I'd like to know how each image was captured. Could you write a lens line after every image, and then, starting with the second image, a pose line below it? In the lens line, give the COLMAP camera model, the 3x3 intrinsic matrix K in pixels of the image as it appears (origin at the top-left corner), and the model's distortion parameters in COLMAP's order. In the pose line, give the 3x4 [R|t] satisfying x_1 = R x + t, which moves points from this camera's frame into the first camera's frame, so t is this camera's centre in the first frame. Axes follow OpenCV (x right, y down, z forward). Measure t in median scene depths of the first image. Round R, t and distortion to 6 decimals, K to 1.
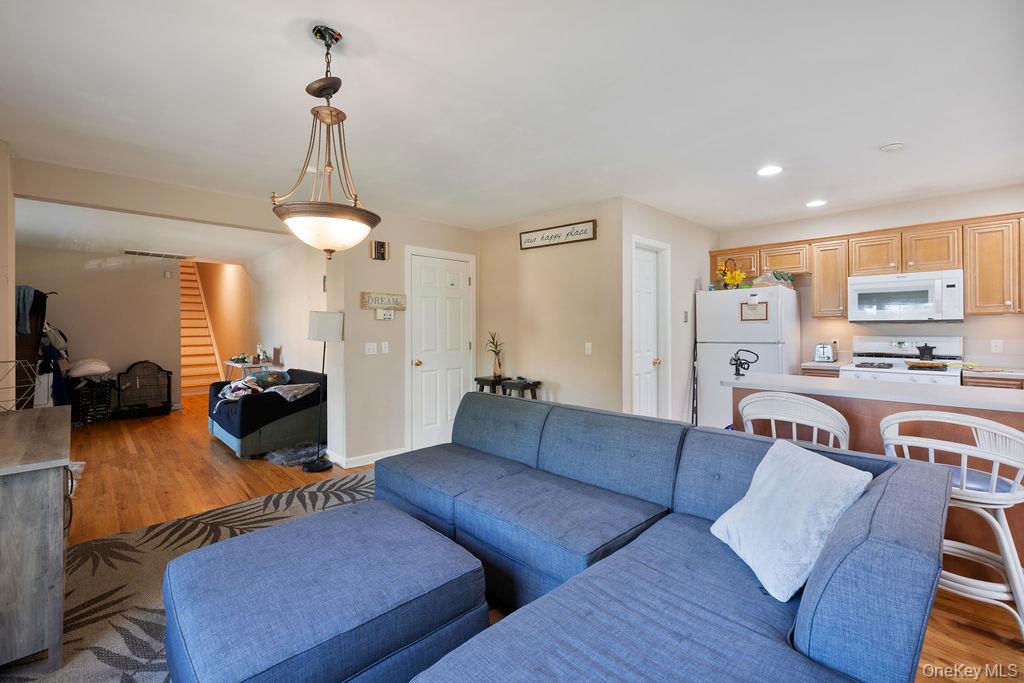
lens RADIAL K [[436.6, 0, 512.6], [0, 436.6, 322.6], [0, 0, 1]] dist [-0.002621, -0.000217]
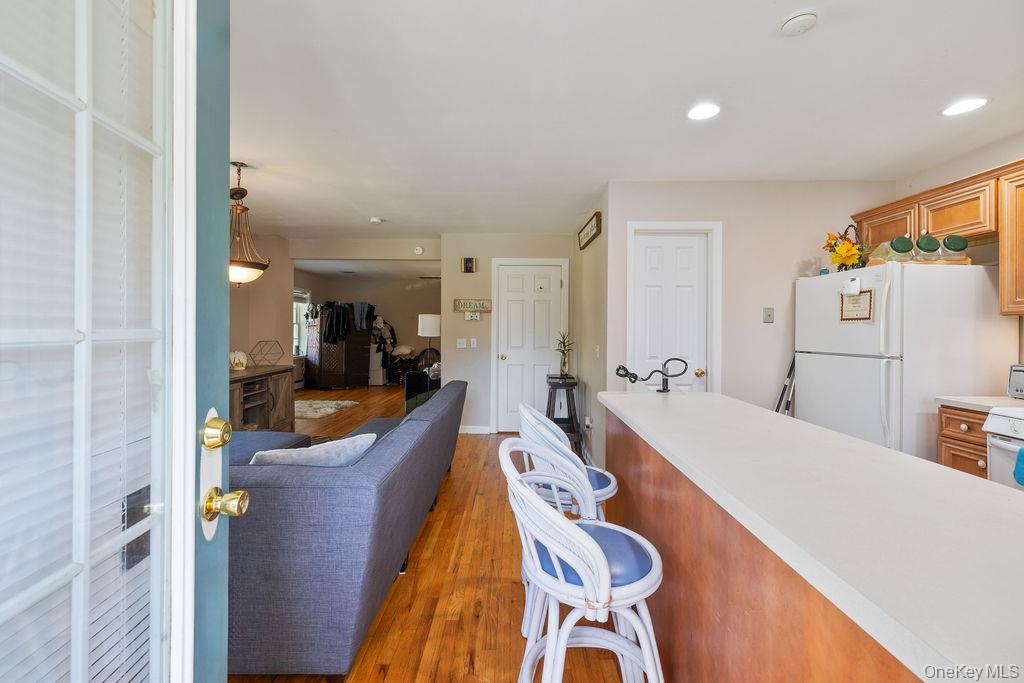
lens RADIAL K [[433.5, 0, 512.9], [0, 433.5, 325.6], [0, 0, 1]] dist [0.001842, 0.000201]
pose [[0.708228, 0.005494, -0.705962, 0.635459], [-0.002038, 0.999981, 0.005738, 0.000696], [0.705981, -0.002625, 0.708226, 0.196472]]
